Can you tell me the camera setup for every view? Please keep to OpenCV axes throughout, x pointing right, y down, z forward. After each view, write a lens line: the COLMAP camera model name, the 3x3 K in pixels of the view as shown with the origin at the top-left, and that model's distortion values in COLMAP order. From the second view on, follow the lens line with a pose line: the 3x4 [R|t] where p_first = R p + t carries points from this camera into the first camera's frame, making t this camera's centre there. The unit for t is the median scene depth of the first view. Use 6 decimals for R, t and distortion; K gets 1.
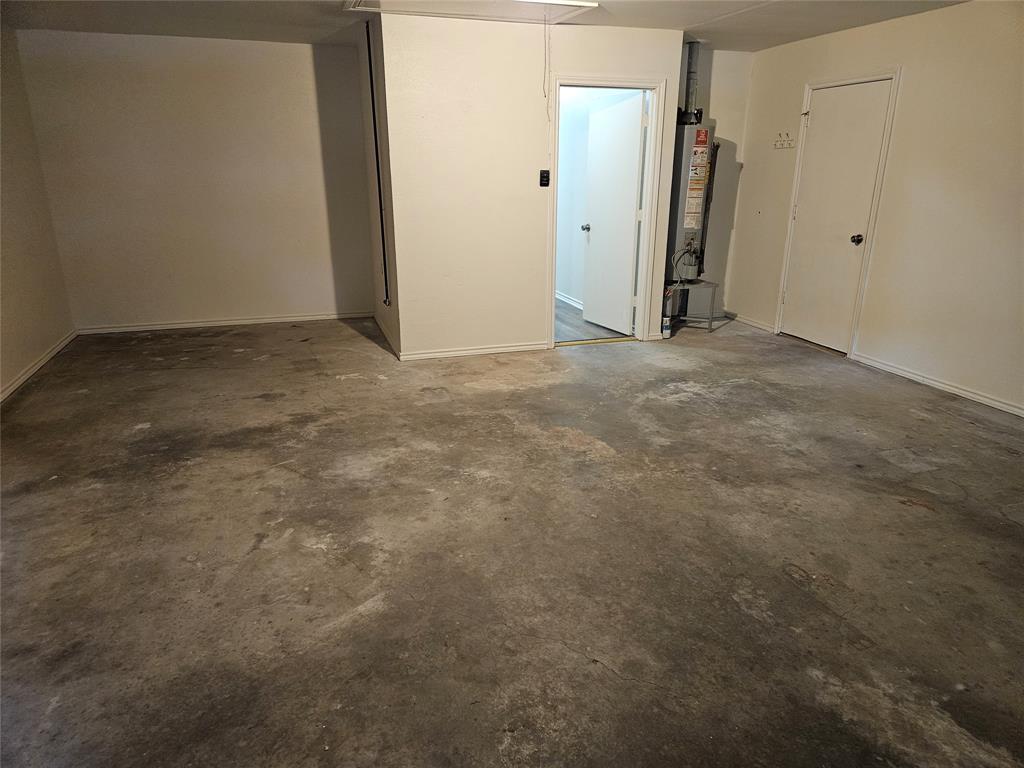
lens RADIAL K [[677.8, 0, 512.8], [0, 677.8, 383.8], [0, 0, 1]] dist [0.085491, -0.071323]
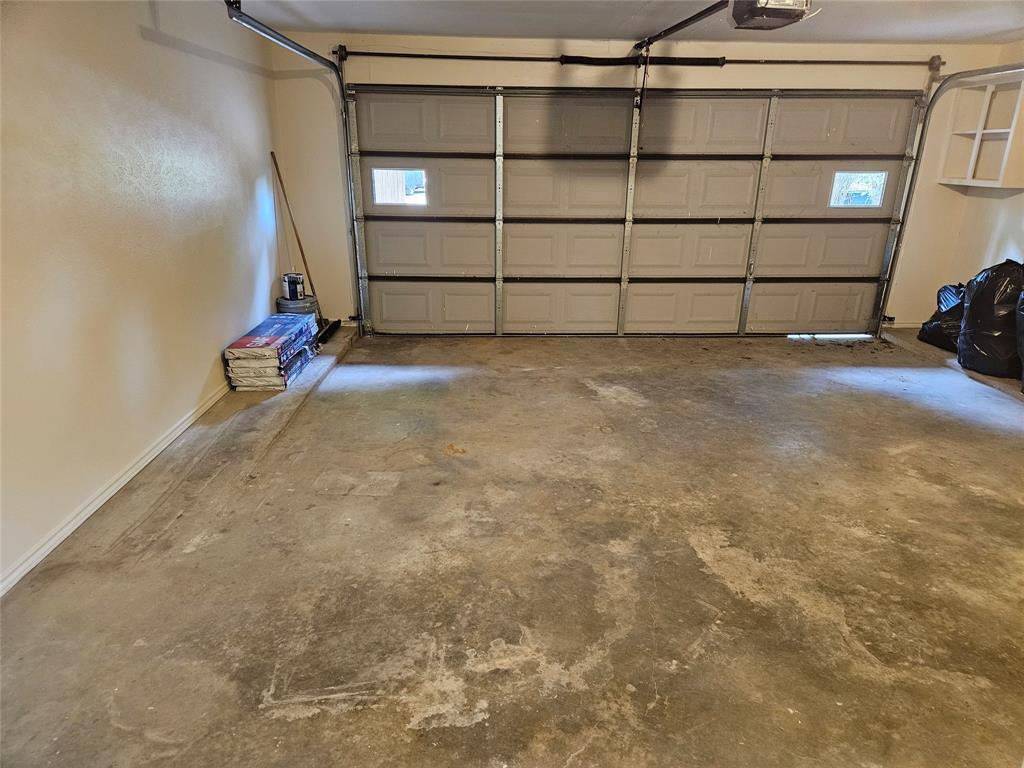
lens RADIAL K [[677.8, 0, 513.6], [0, 677.8, 385.1], [0, 0, 1]] dist [0.085491, -0.071323]
pose [[-0.961276, -0.106739, 0.254076, 0.159968], [0.064473, 0.809259, 0.583904, -0.506538], [-0.267938, 0.577674, -0.771040, 1.517472]]
